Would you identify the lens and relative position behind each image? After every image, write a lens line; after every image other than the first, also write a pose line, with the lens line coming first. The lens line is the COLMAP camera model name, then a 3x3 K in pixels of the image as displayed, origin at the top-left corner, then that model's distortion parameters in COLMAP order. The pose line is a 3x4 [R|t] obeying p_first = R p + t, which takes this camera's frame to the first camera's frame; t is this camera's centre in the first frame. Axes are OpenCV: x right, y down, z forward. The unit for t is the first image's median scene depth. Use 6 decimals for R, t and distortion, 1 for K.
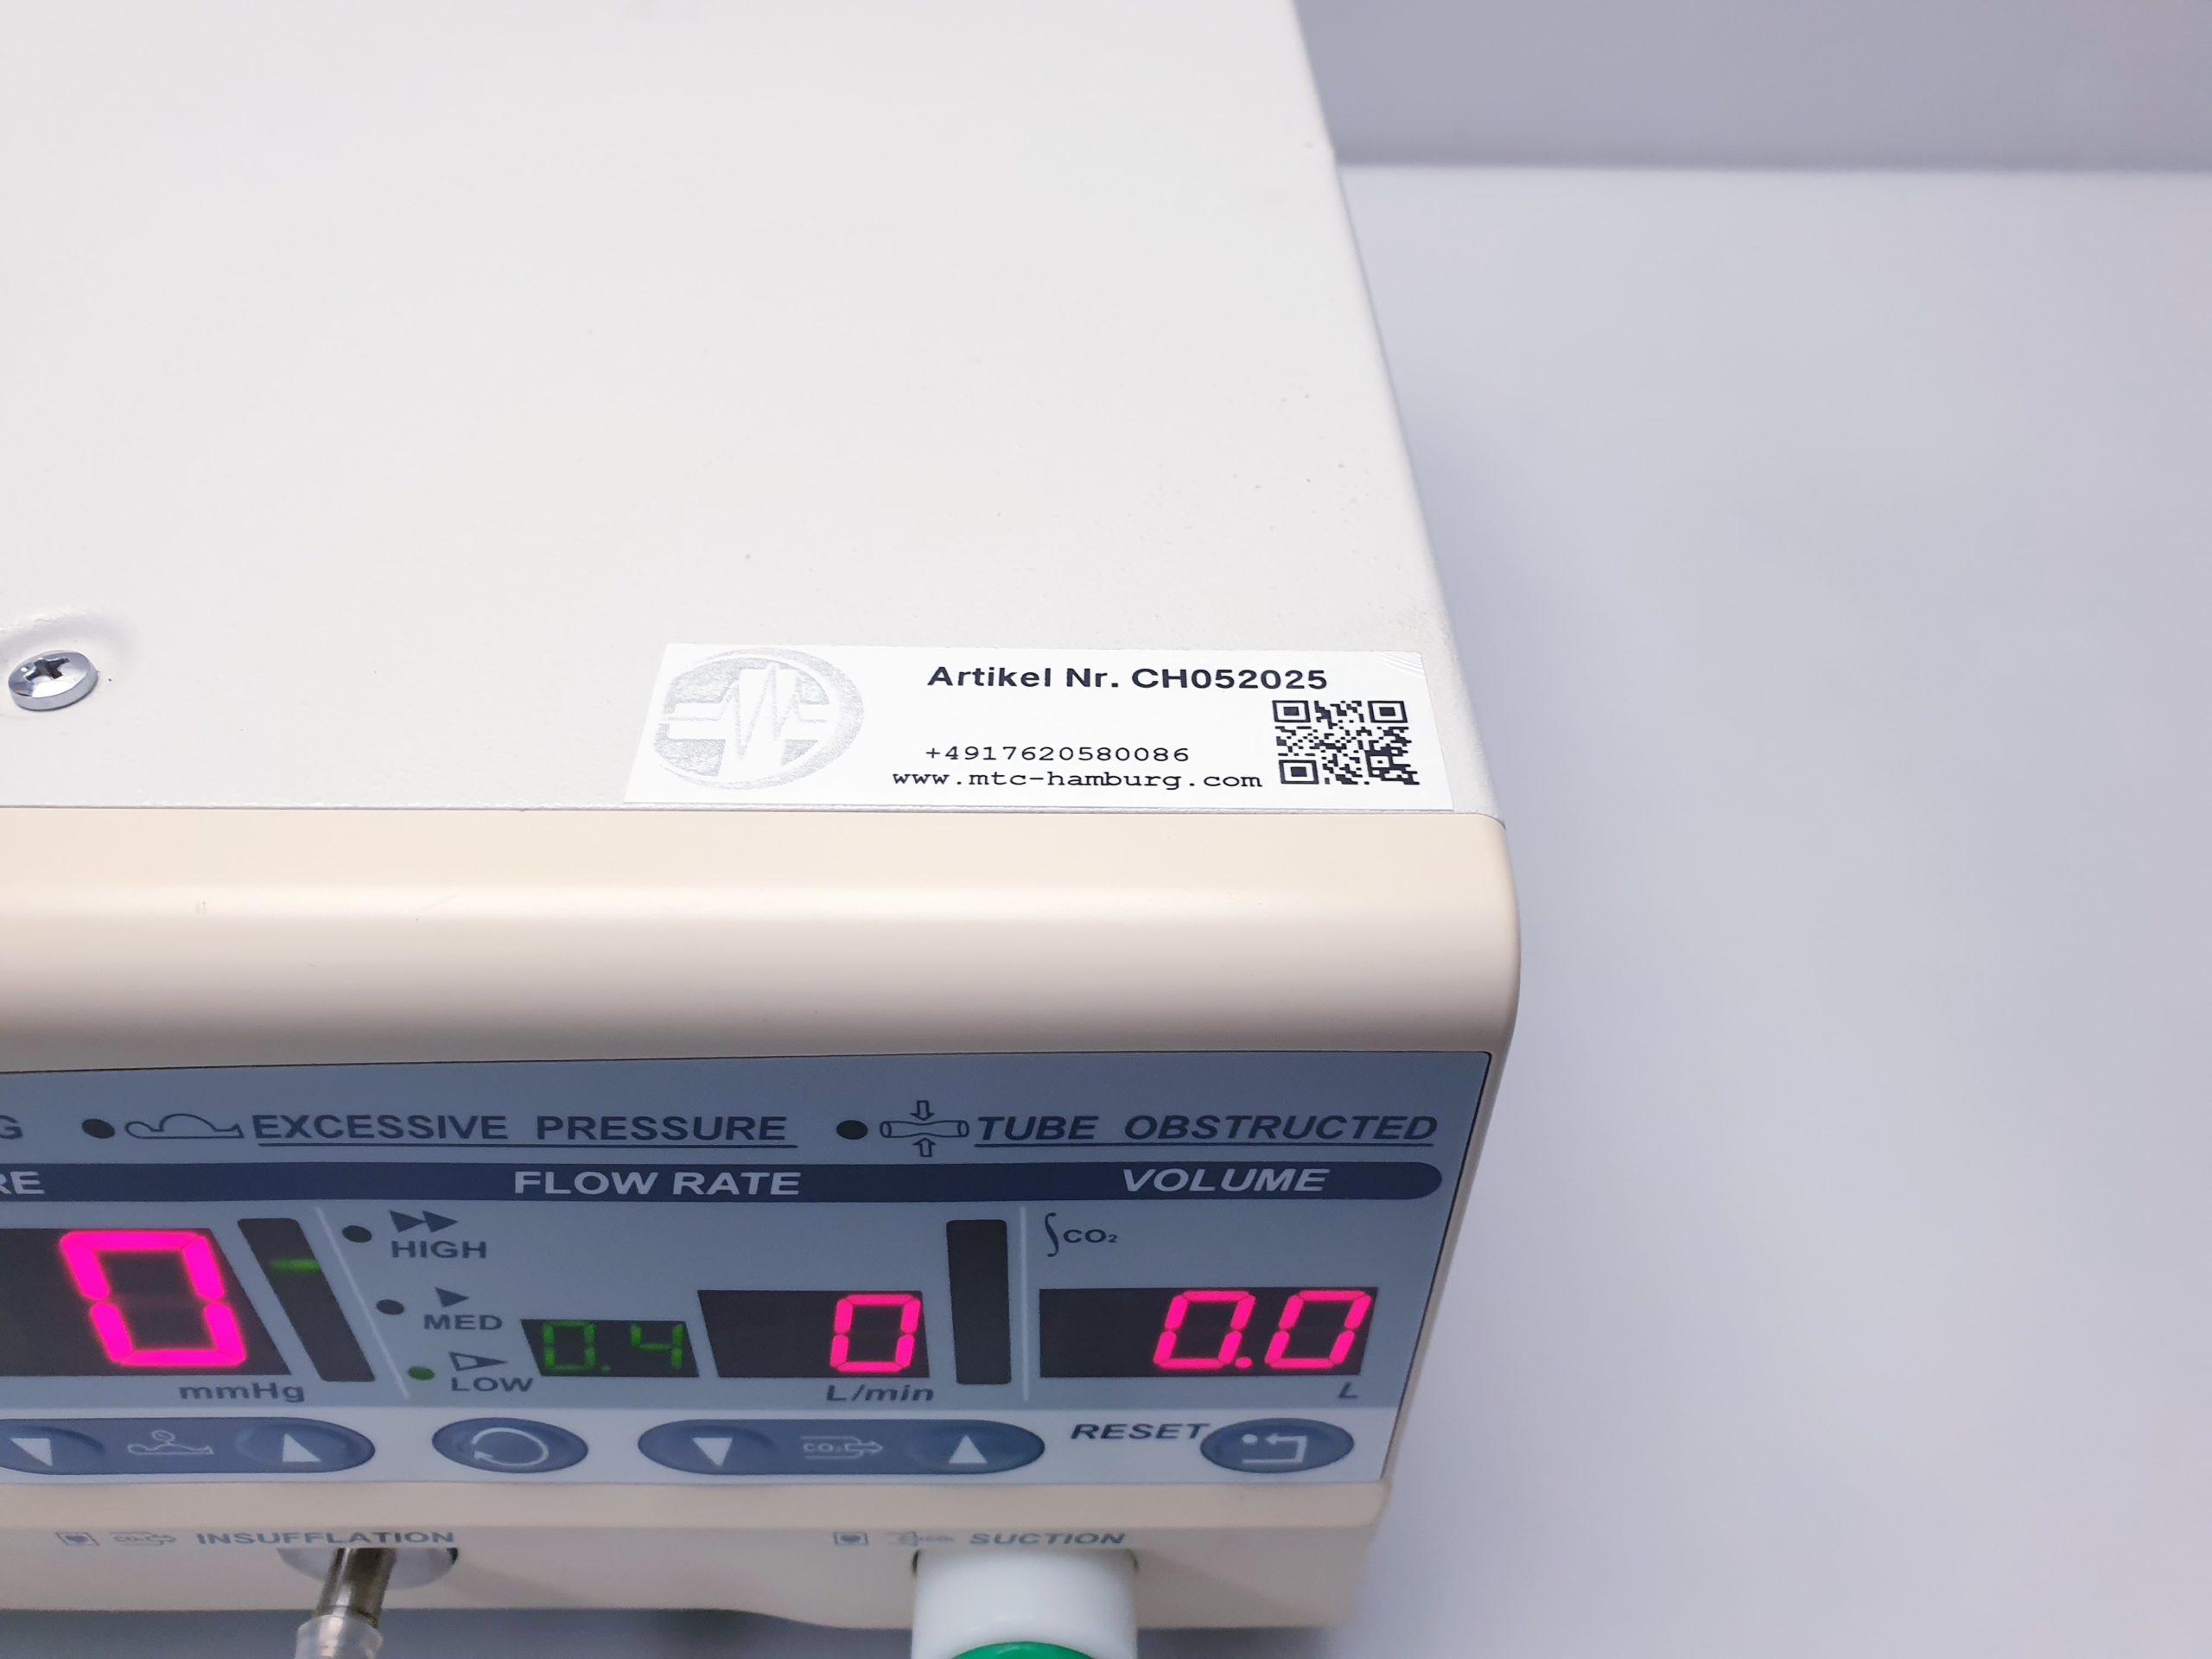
lens RADIAL K [[1696.9, 0, 1093.4], [0, 1696.9, 798.4], [0, 0, 1]] dist [0.028223, -0.113940]
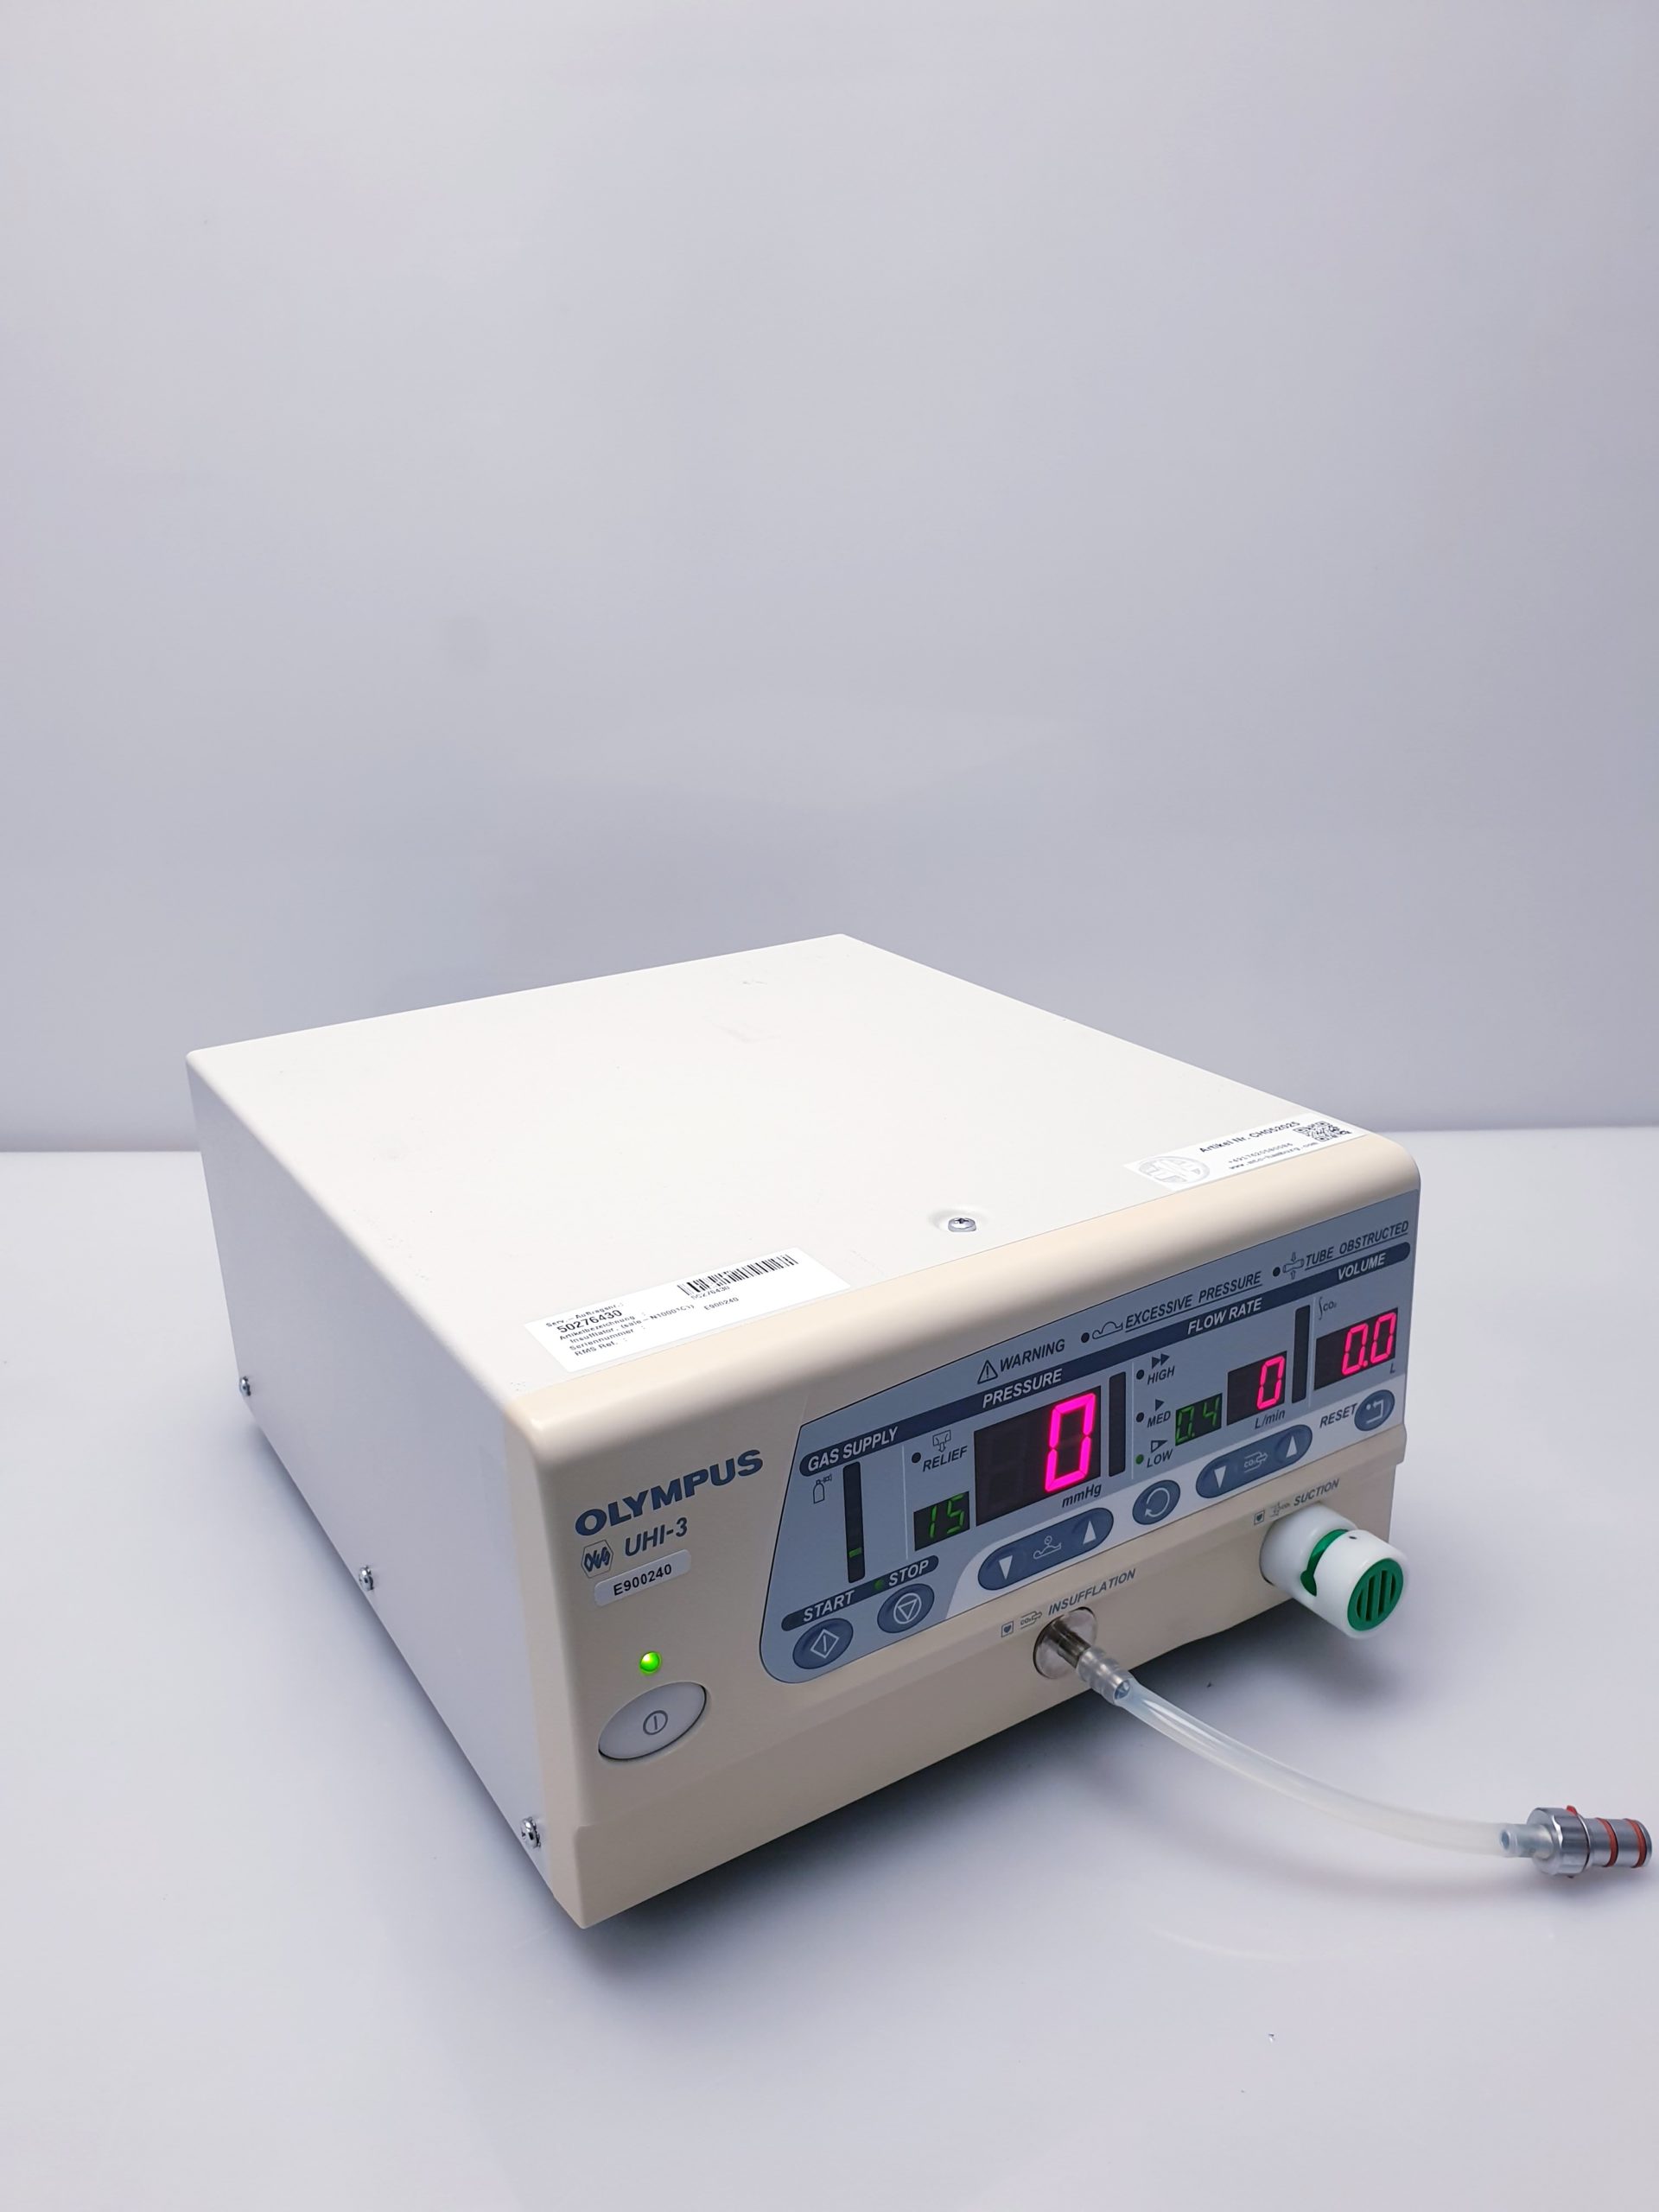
lens RADIAL K [[1696.9, 0, 789.2], [0, 1696.9, 1097.7], [0, 0, 1]] dist [0.028223, -0.113940]
pose [[0.865211, -0.215786, 0.452599, -2.095087], [0.378570, 0.873012, -0.307465, 0.501293], [-0.328778, 0.437362, 0.837030, -1.328152]]
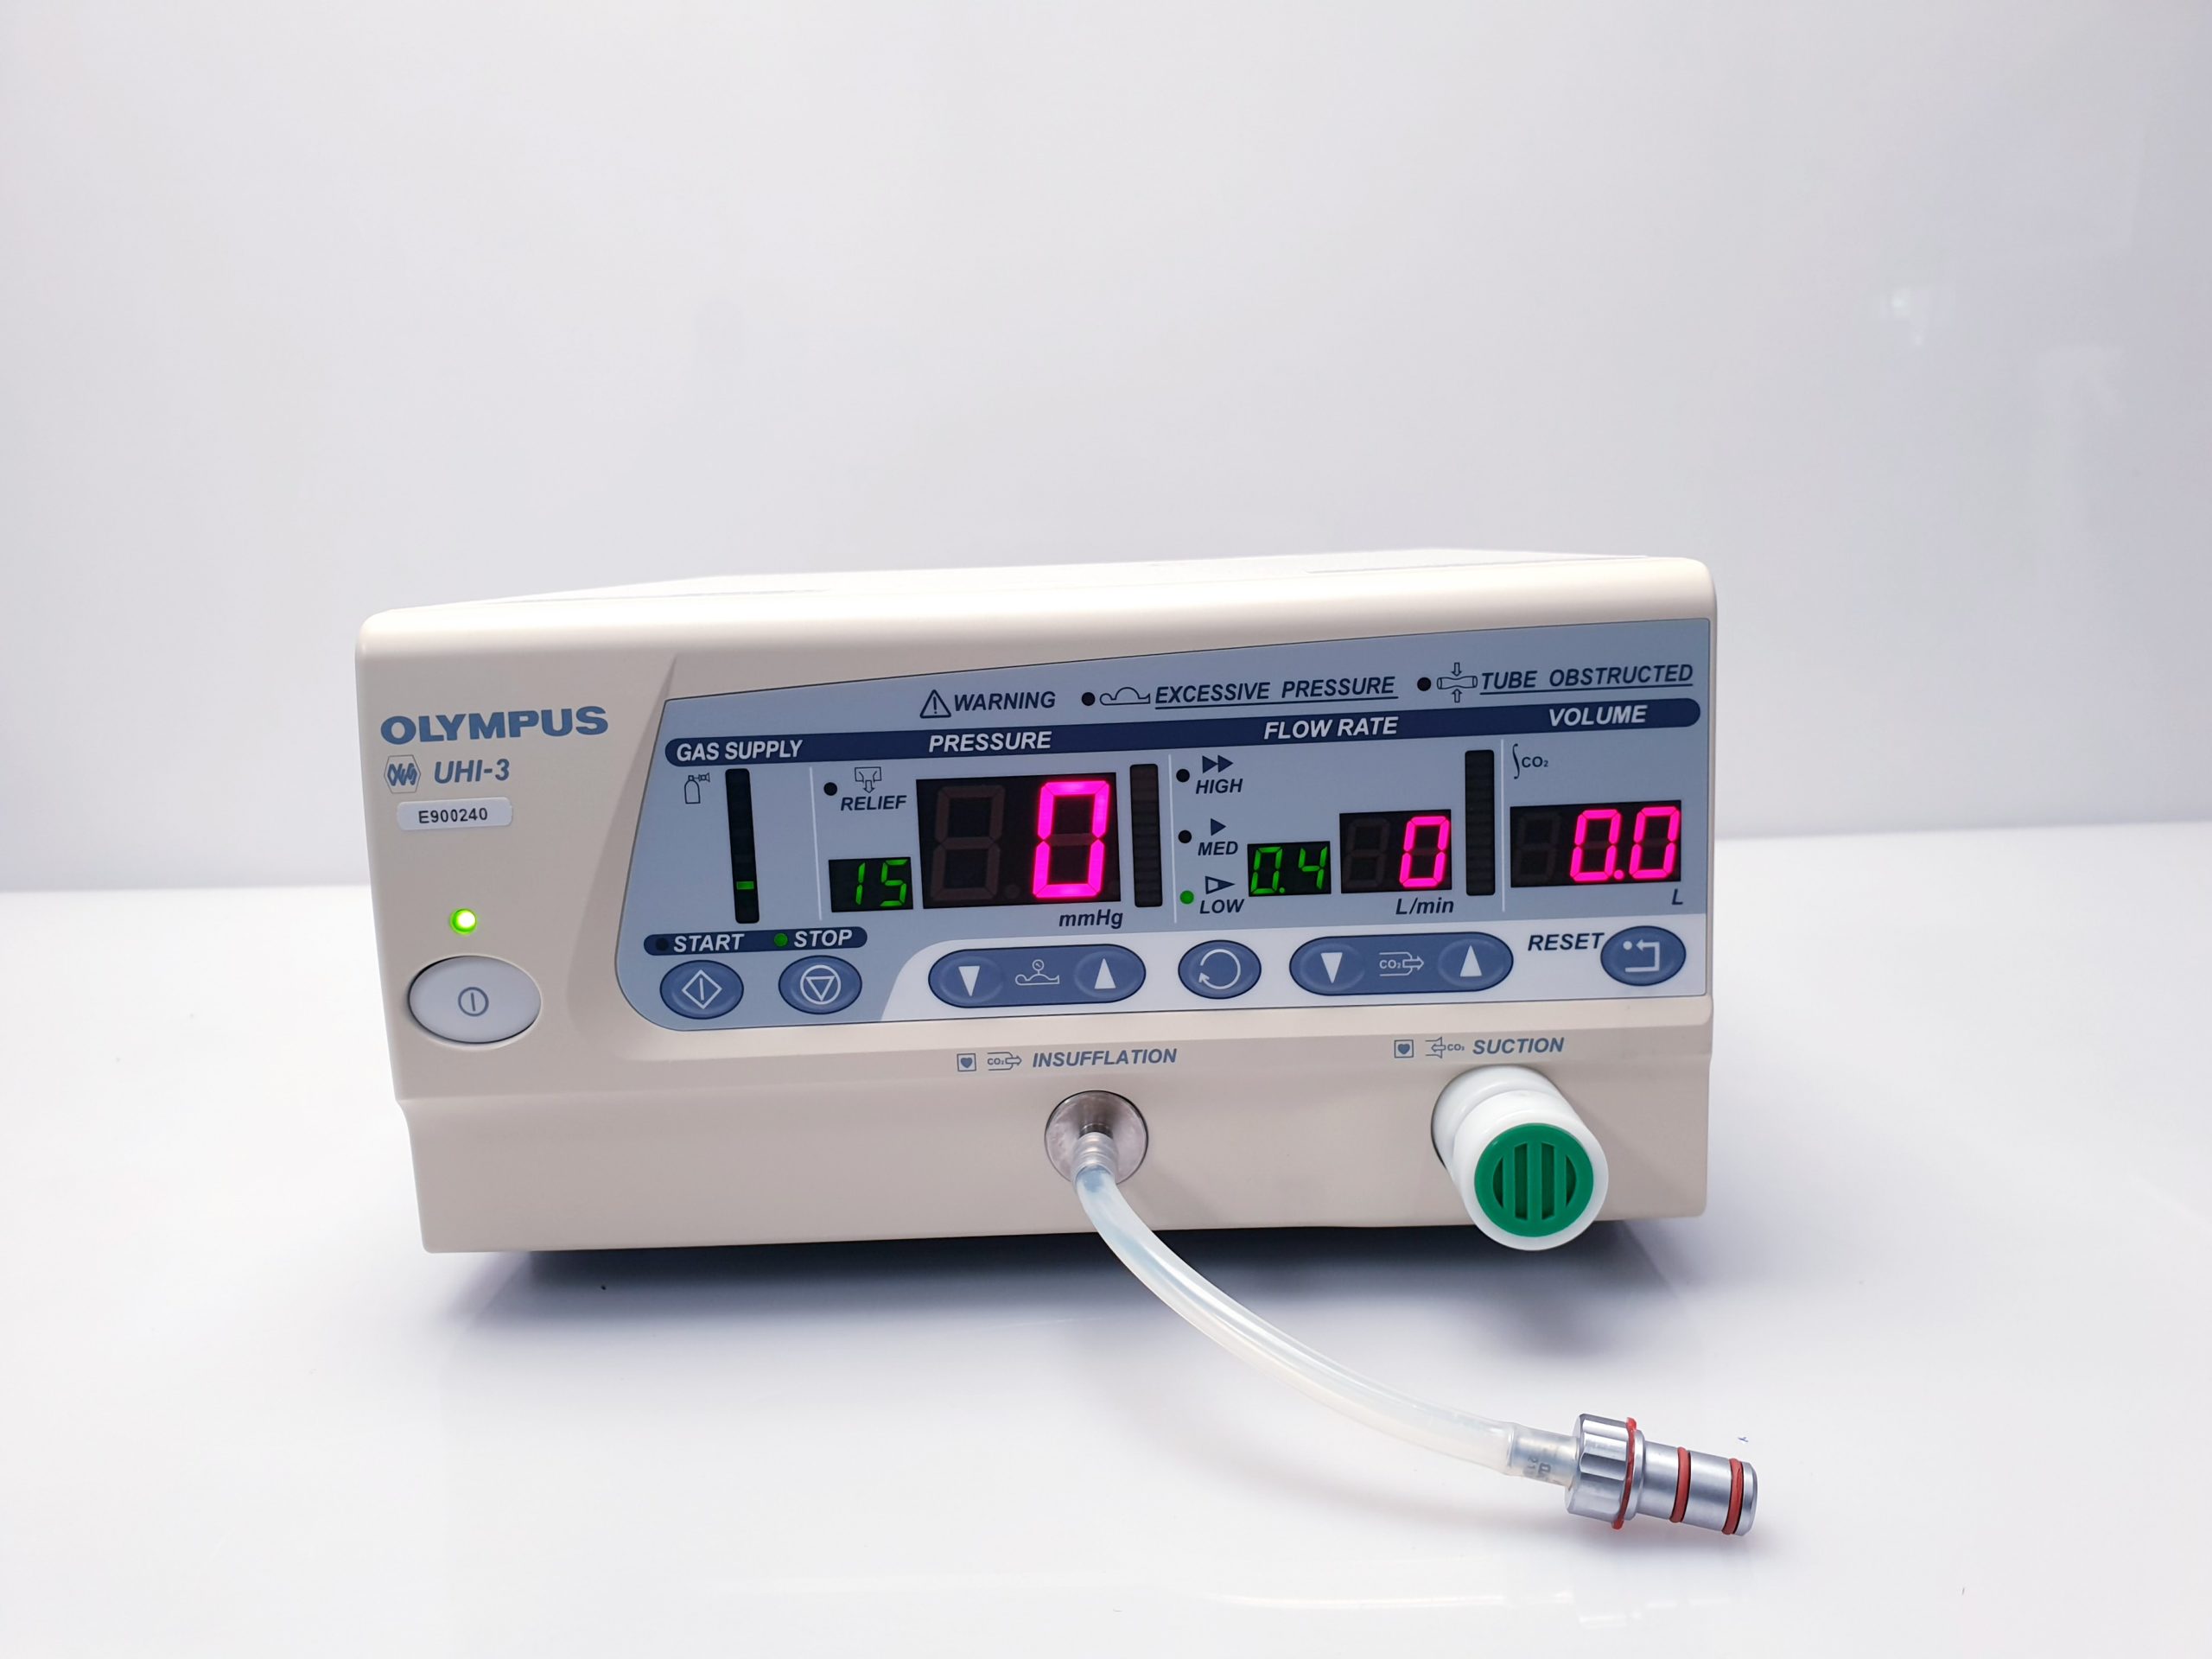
lens RADIAL K [[1696.9, 0, 1062.7], [0, 1696.9, 850.6], [0, 0, 1]] dist [0.028223, -0.113940]
pose [[0.996408, -0.052497, -0.066448, -0.451847], [0.008137, 0.840388, -0.541925, 1.493998], [0.084291, 0.539438, 0.837796, -0.741534]]
